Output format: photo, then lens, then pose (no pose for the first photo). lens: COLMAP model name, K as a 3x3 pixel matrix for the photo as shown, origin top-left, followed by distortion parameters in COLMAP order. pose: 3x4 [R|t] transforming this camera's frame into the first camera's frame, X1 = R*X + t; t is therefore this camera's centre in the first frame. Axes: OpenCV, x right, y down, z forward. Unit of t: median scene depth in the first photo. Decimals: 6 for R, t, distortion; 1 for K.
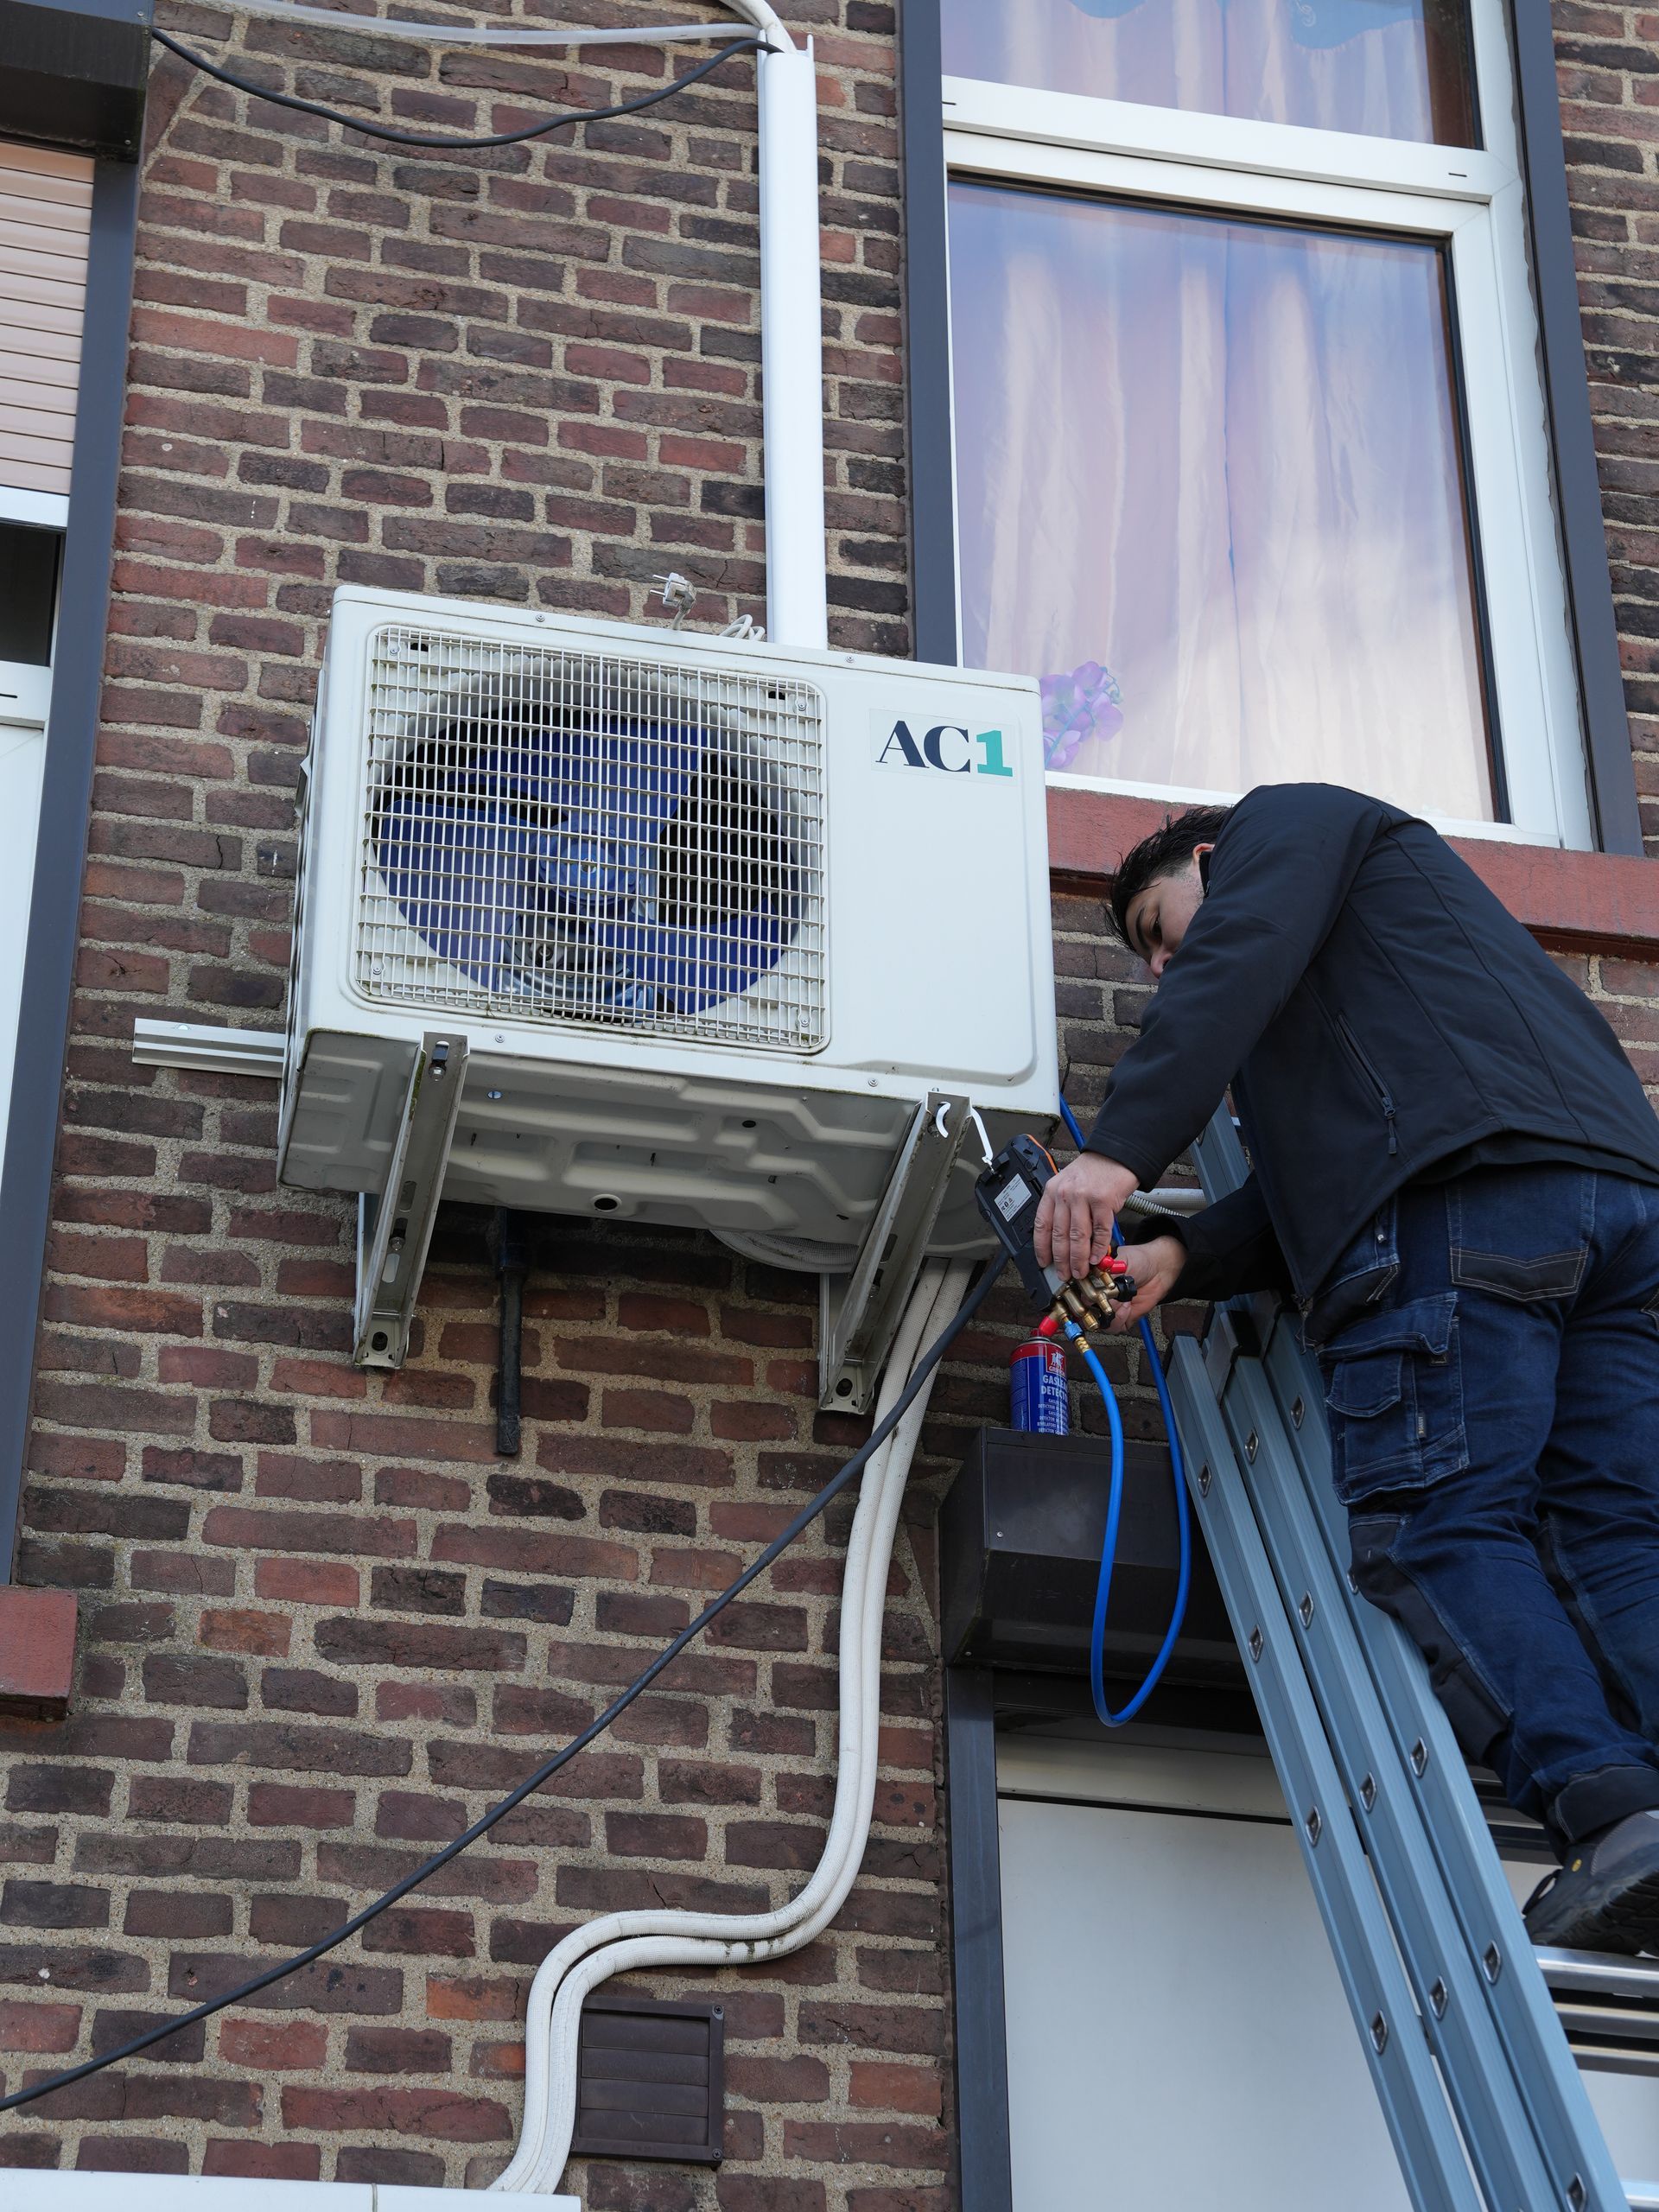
lens RADIAL K [[4665.9, 0, 829.5], [0, 4665.9, 1106.0], [0, 0, 1]] dist [0.358617, 0.401399]
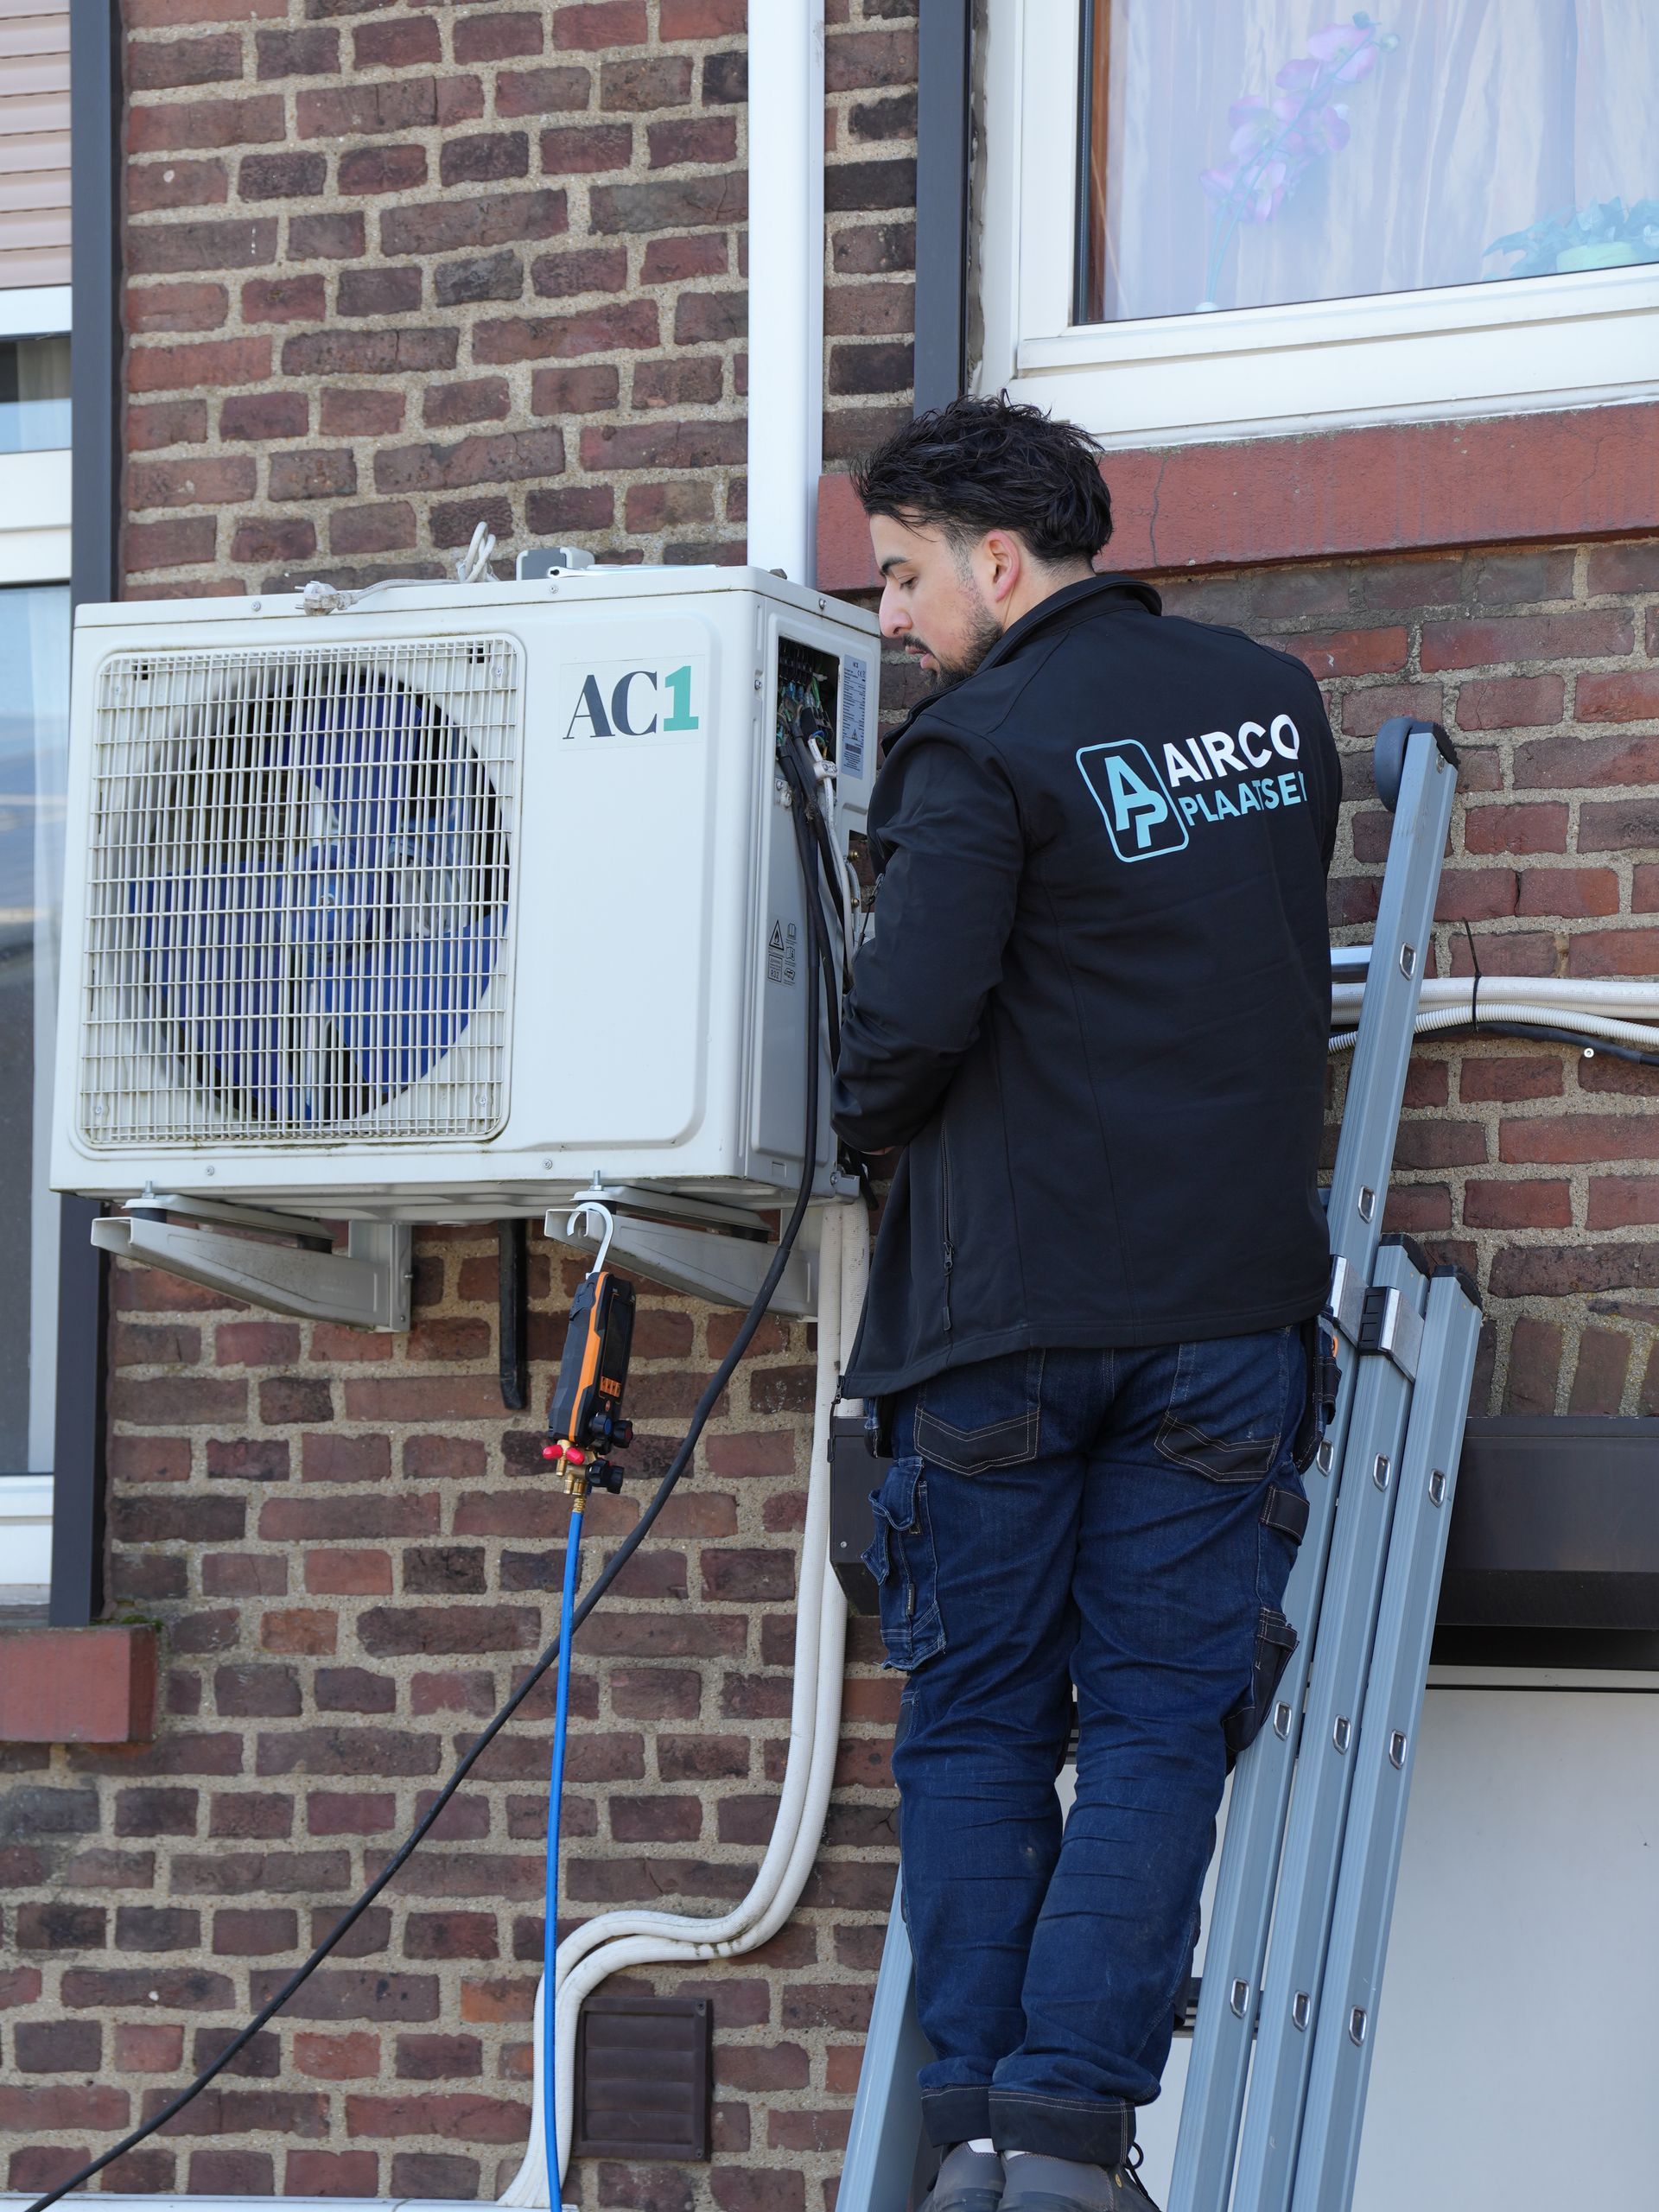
lens RADIAL K [[7272.3, 0, 829.5], [0, 7272.3, 1106.0], [0, 0, 1]] dist [0.861245, 1.046603]
pose [[0.766347, -0.034878, -0.641479, 0.995323], [0.337495, 0.871492, 0.355807, -0.518693], [0.546634, -0.489168, 0.679637, 0.031712]]
